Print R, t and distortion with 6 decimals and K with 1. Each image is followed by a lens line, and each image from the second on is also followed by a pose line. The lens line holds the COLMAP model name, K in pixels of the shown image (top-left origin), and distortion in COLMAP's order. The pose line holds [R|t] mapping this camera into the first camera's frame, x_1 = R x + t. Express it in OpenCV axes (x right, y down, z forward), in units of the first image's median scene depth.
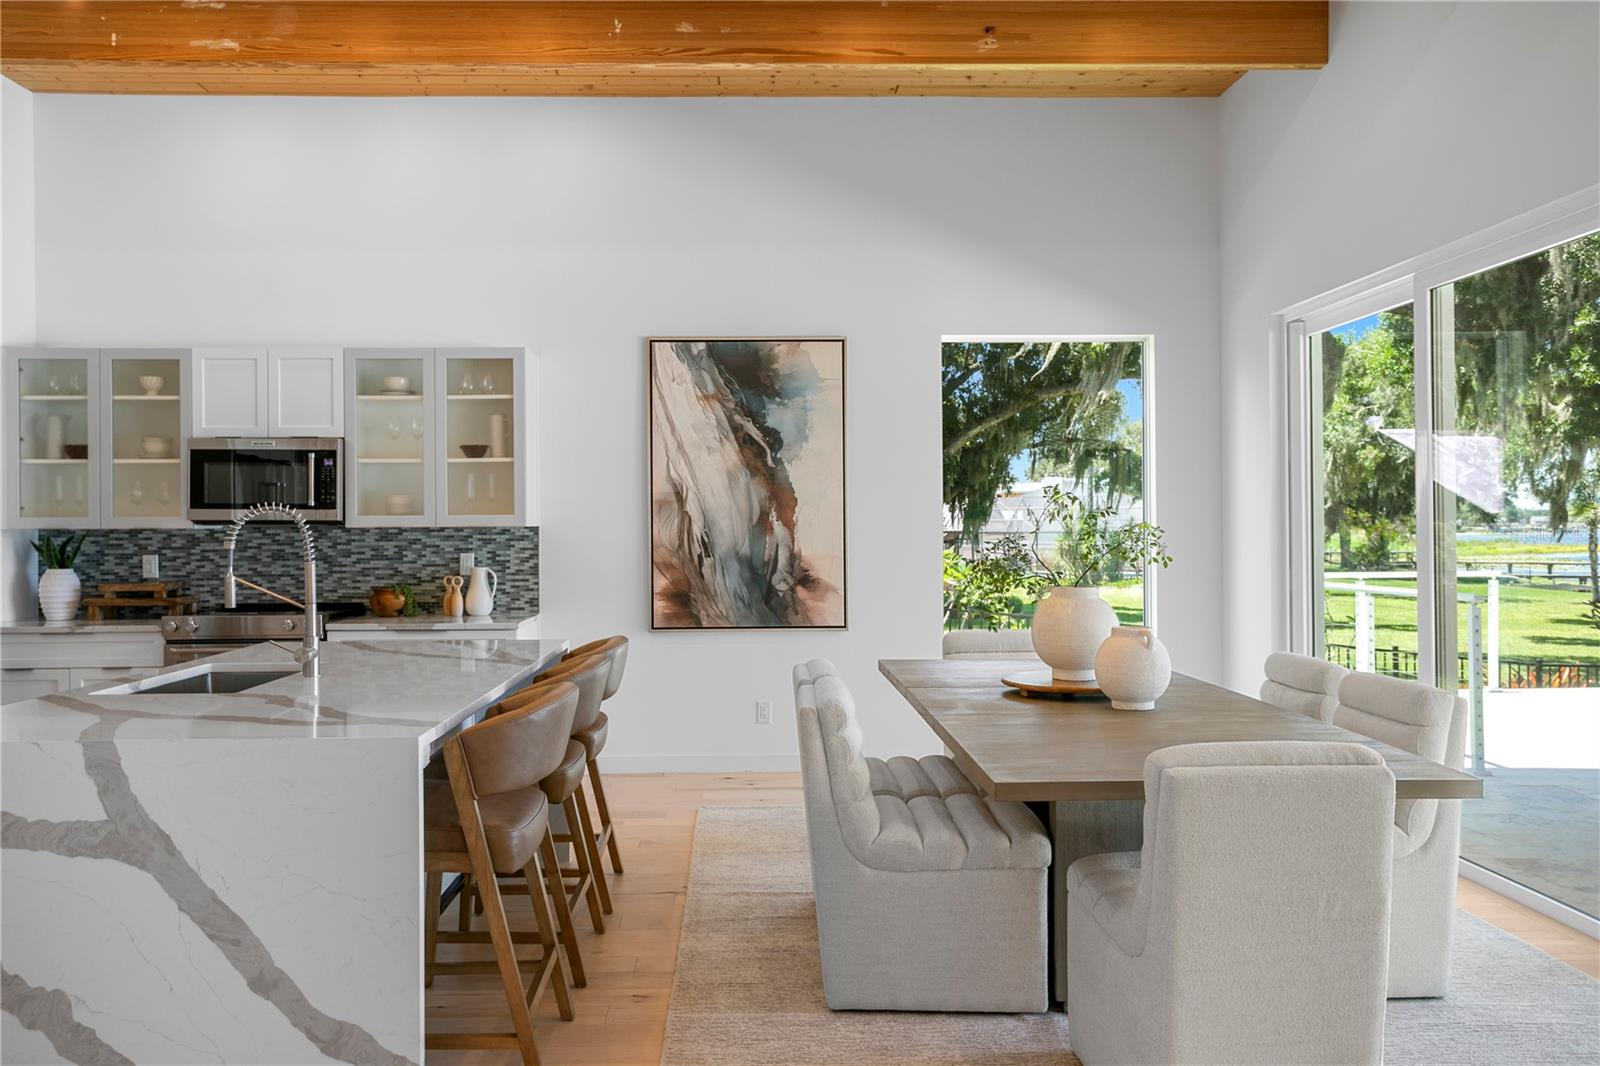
lens RADIAL K [[1204.1, 0, 766.4], [0, 1204.1, 522.1], [0, 0, 1]] dist [0.000193, 0.013889]
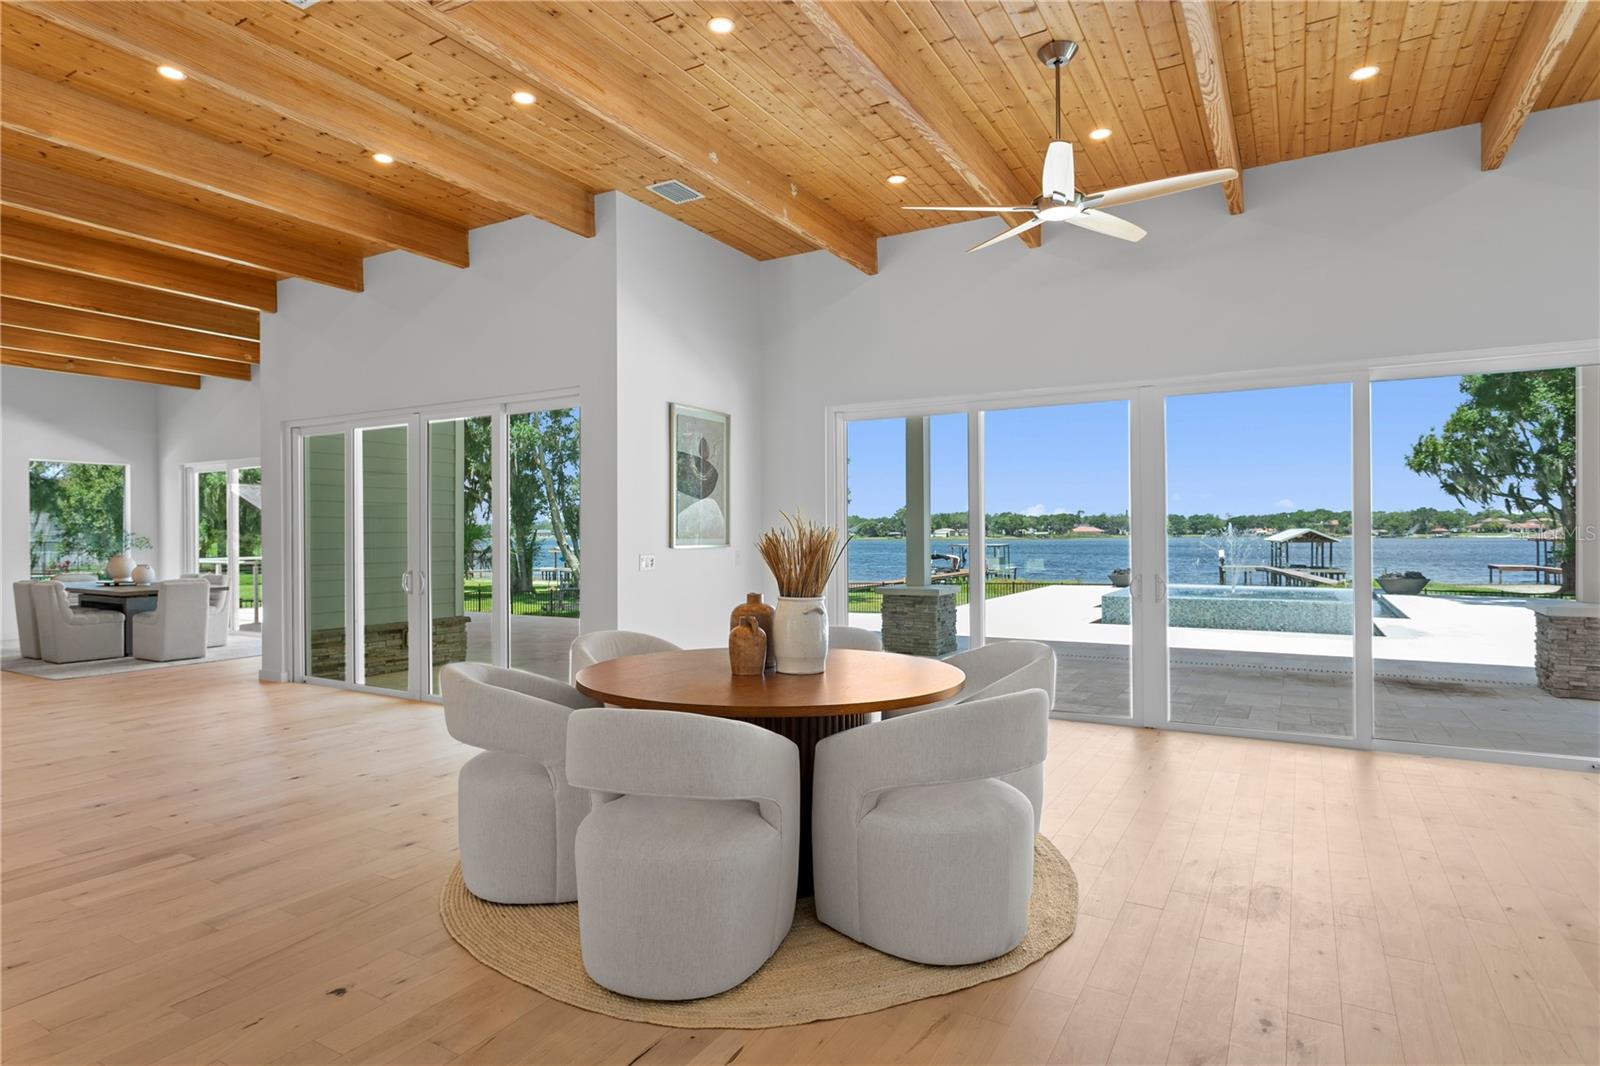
lens RADIAL K [[881.9, 0, 768.7], [0, 881.9, 531.6], [0, 0, 1]] dist [-0.021036, 0.014065]
pose [[0.537996, 0.005426, 0.842930, -0.547051], [-0.002804, 0.999985, -0.004647, -0.005130], [-0.842943, 0.000136, 0.538003, -1.221565]]
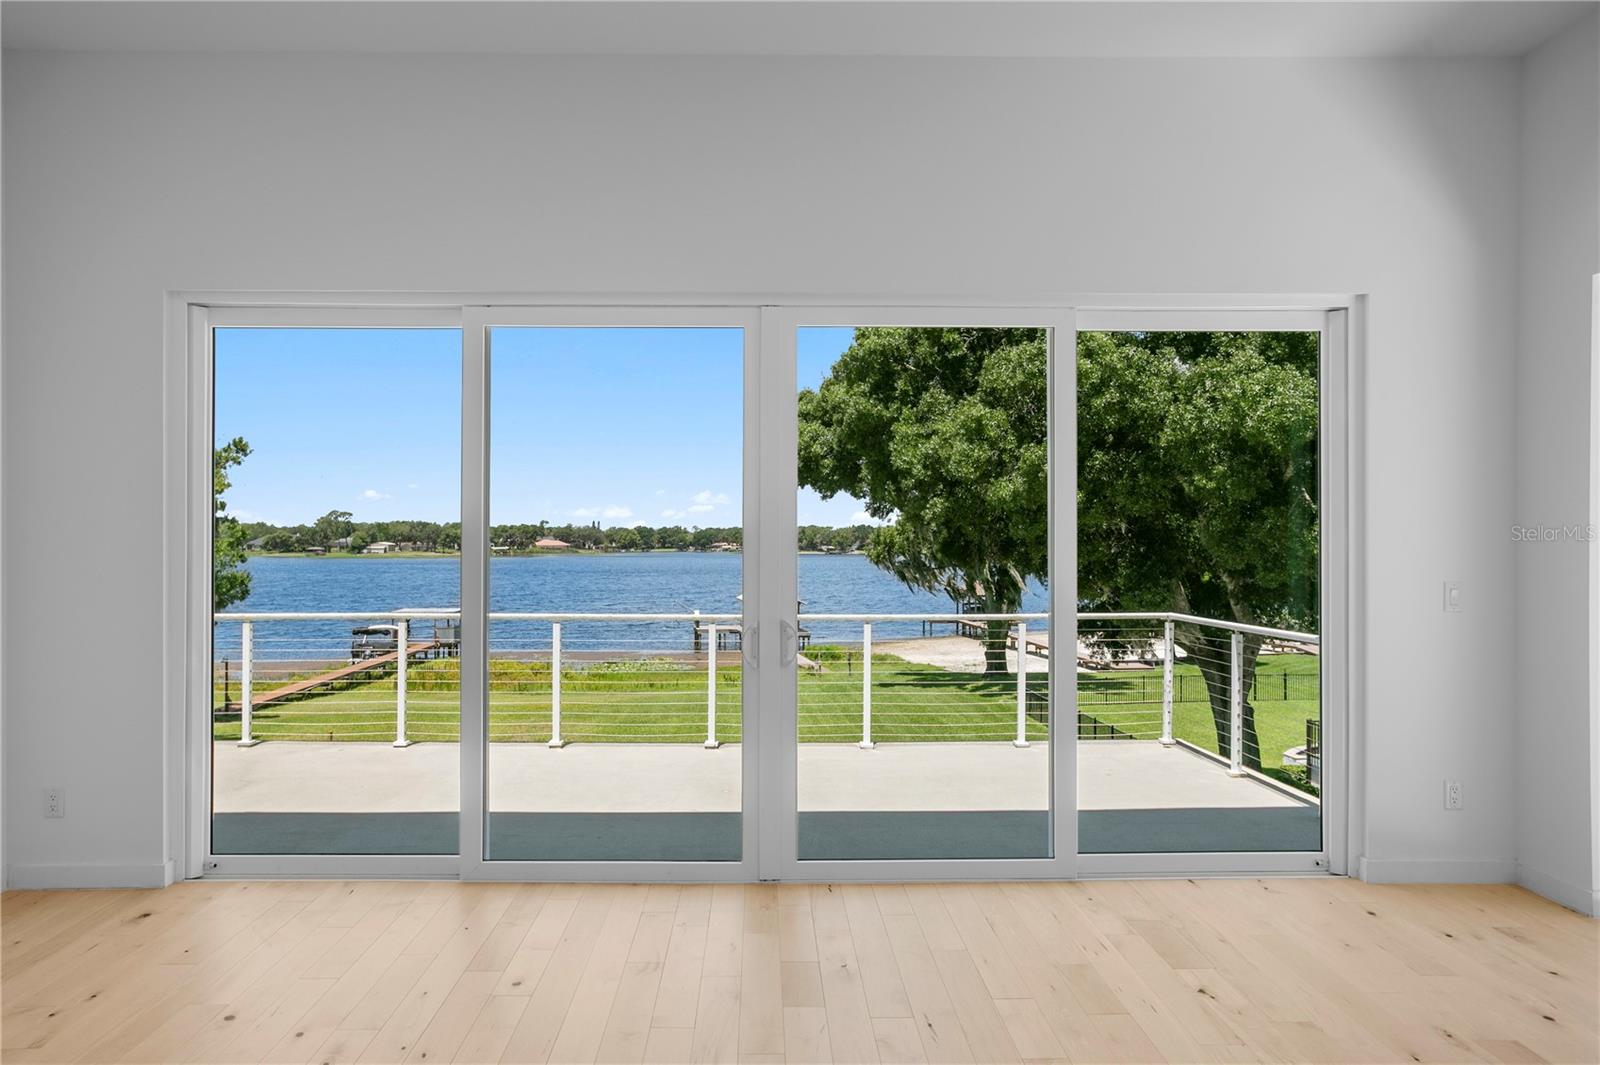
lens RADIAL K [[1041.2, 0, 762.1], [0, 1041.2, 553.5], [0, 0, 1]] dist [-0.005682, -0.010319]
pose [[0.020879, -0.005031, 0.999769, -0.191729], [-0.004618, 0.999976, 0.005129, -0.681691], [-0.999771, -0.004724, 0.020856, -1.070408]]
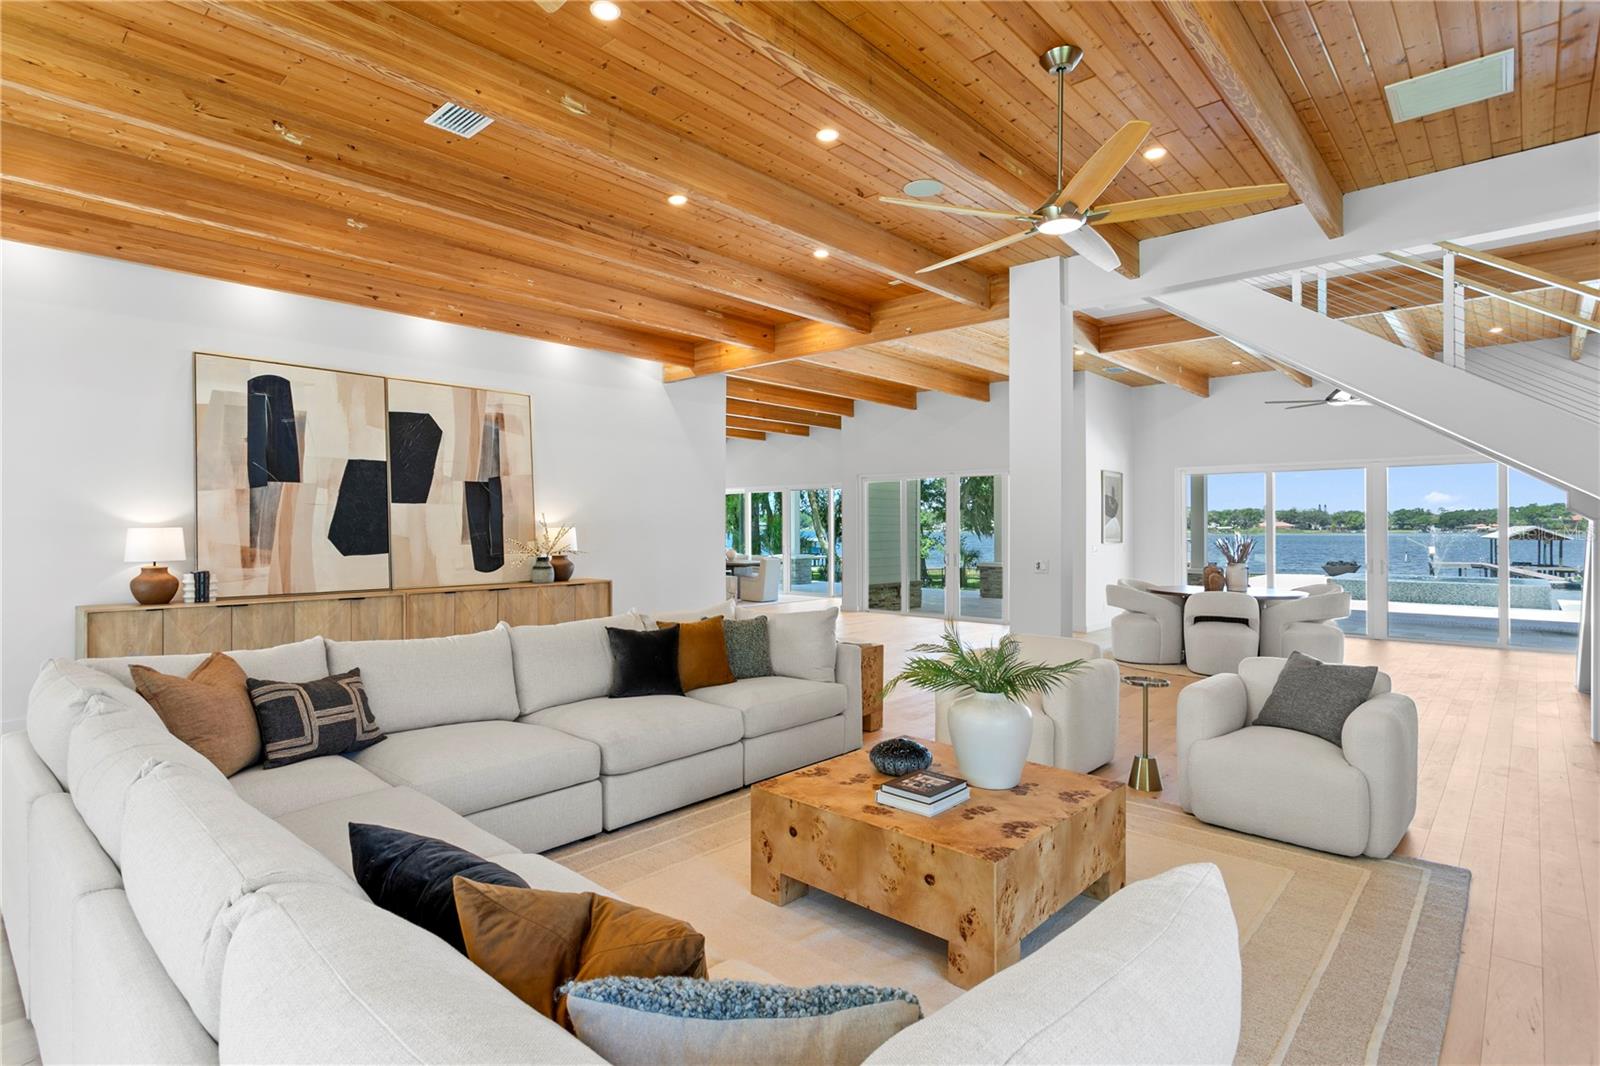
lens RADIAL K [[806.1, 0, 772.9], [0, 806.1, 525.3], [0, 0, 1]] dist [-0.000915, 0.005402]
pose [[0.701377, 0.007259, 0.712754, -1.569493], [-0.008586, 0.999962, -0.001736, -0.023250], [-0.712739, -0.004902, 0.701412, -1.333967]]
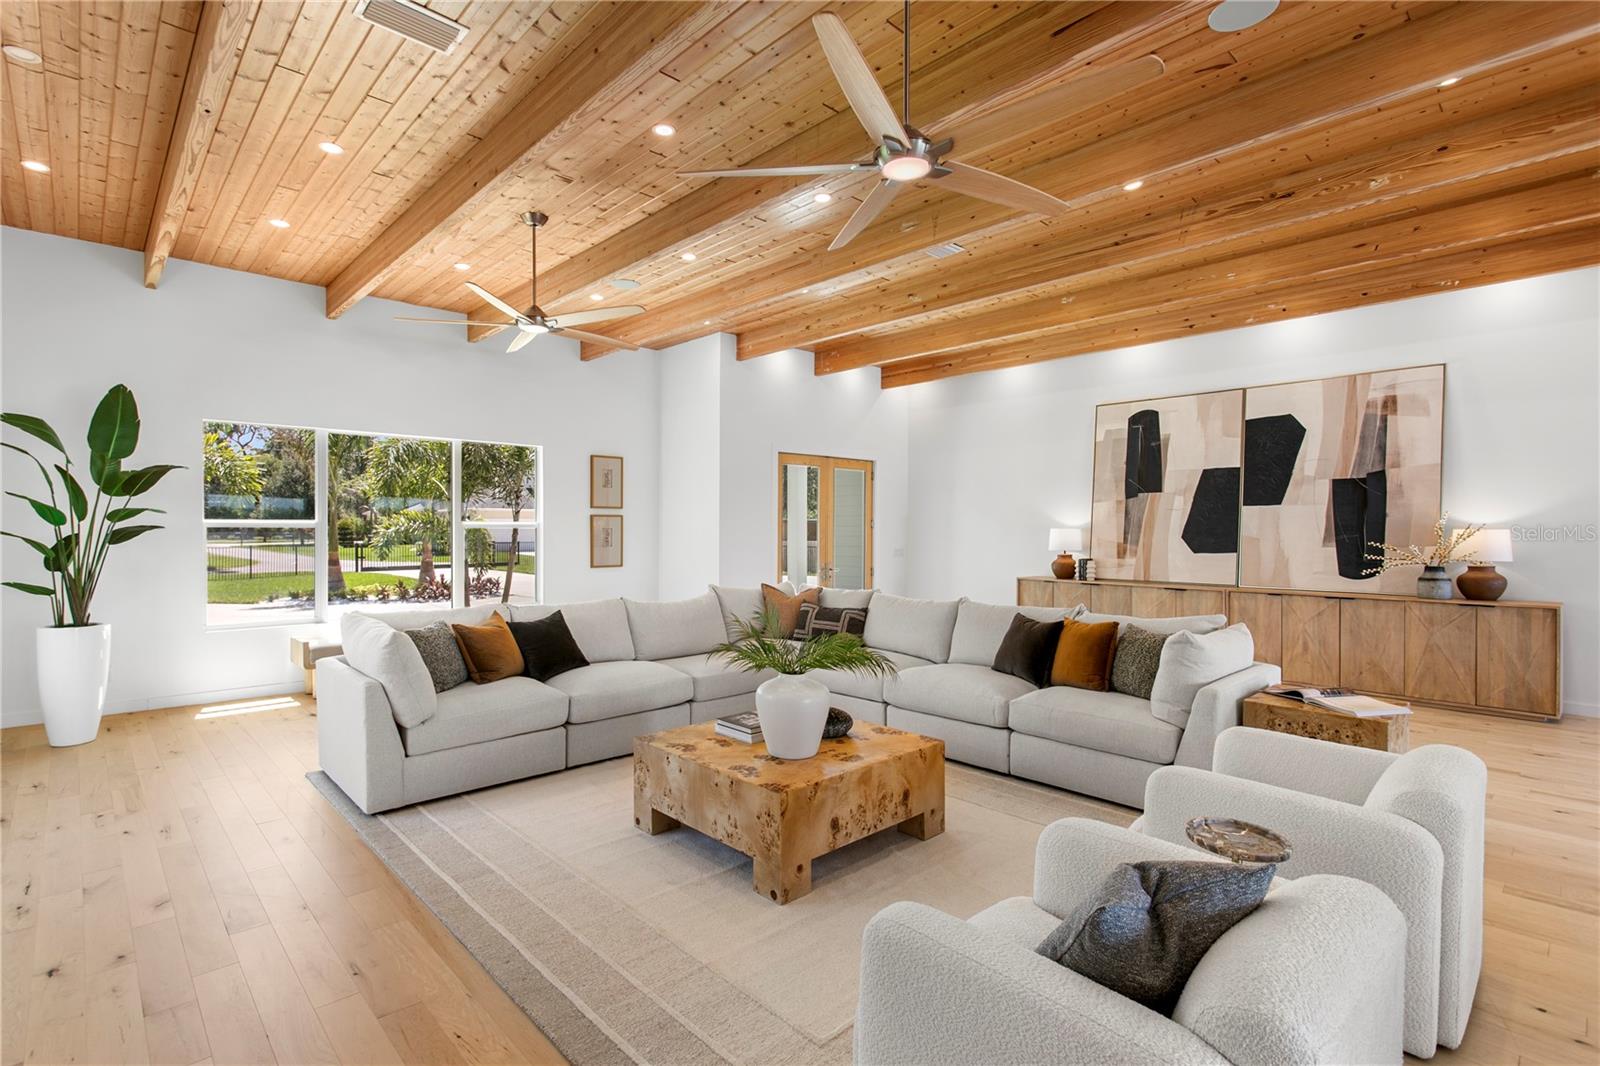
lens RADIAL K [[764.0, 0, 767.6], [0, 764.0, 542.5], [0, 0, 1]] dist [-0.026966, 0.015145]
pose [[0.649104, 0.021376, -0.760400, -0.714065], [0.000271, 0.999599, 0.028332, -0.029776], [0.760700, -0.018596, 0.648837, -1.439397]]
